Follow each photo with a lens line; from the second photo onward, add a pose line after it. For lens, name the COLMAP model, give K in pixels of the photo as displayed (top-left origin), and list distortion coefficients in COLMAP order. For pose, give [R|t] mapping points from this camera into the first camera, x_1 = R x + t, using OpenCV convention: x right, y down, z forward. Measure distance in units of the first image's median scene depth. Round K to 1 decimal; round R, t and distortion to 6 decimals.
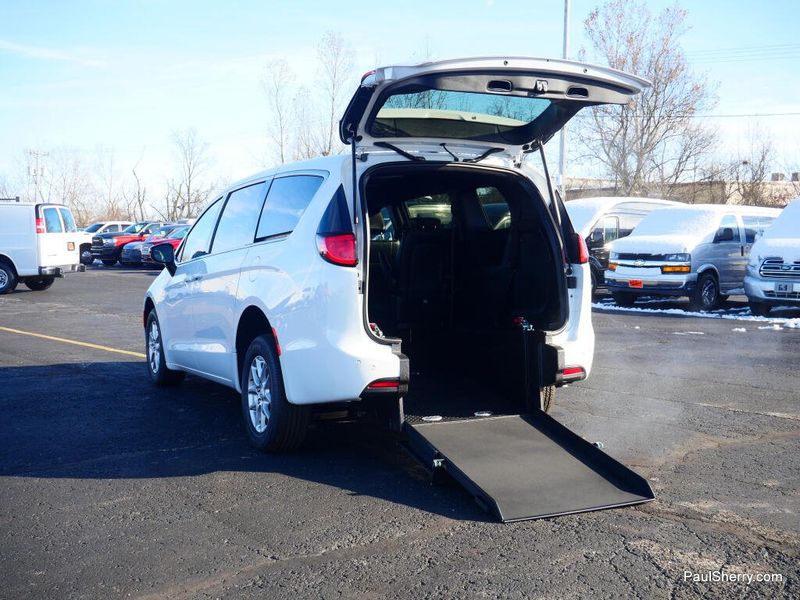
lens RADIAL K [[990.6, 0, 403.2], [0, 990.6, 298.6], [0, 0, 1]] dist [0.002562, 0.000000]
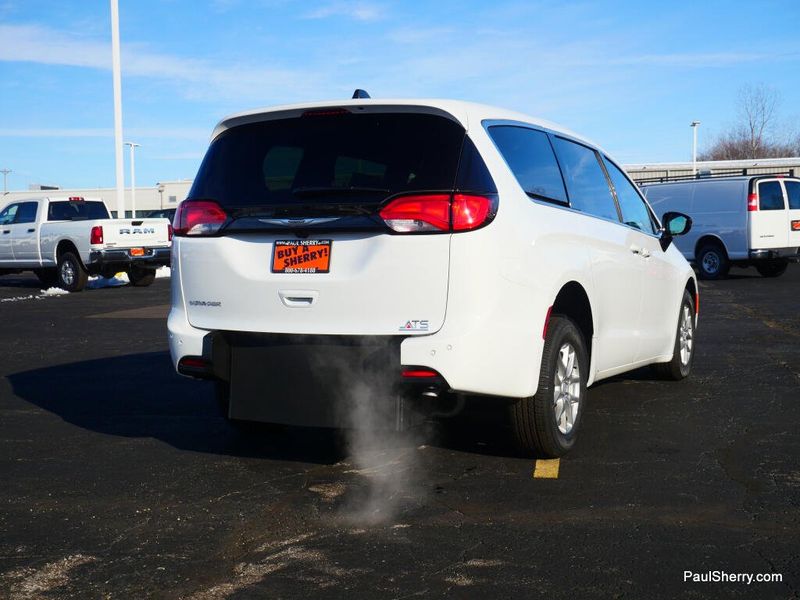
lens RADIAL K [[1154.1, 0, 415.9], [0, 1154.1, 305.2], [0, 0, 1]] dist [0.027890, 0.000000]
pose [[0.631141, 0.038180, -0.774728, 0.242109], [-0.028741, 0.999253, 0.025831, -0.000594], [0.775136, 0.005964, 0.631767, 0.124338]]
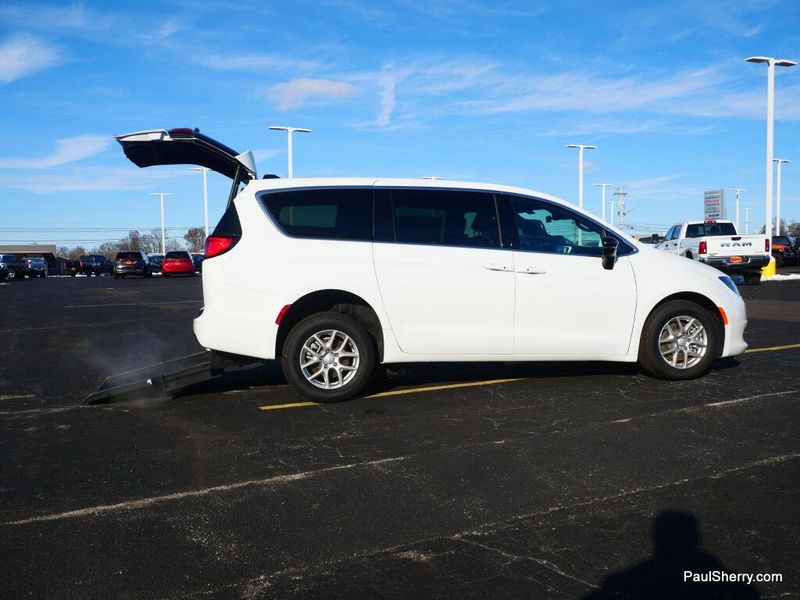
lens RADIAL K [[796.4, 0, 393.2], [0, 796.4, 336.4], [0, 0, 1]] dist [-0.013377, 0.000000]
pose [[-0.259393, 0.101081, -0.960468, 0.331530], [-0.033229, 0.992985, 0.113477, -0.017890], [0.965200, 0.061351, -0.254214, 0.439135]]
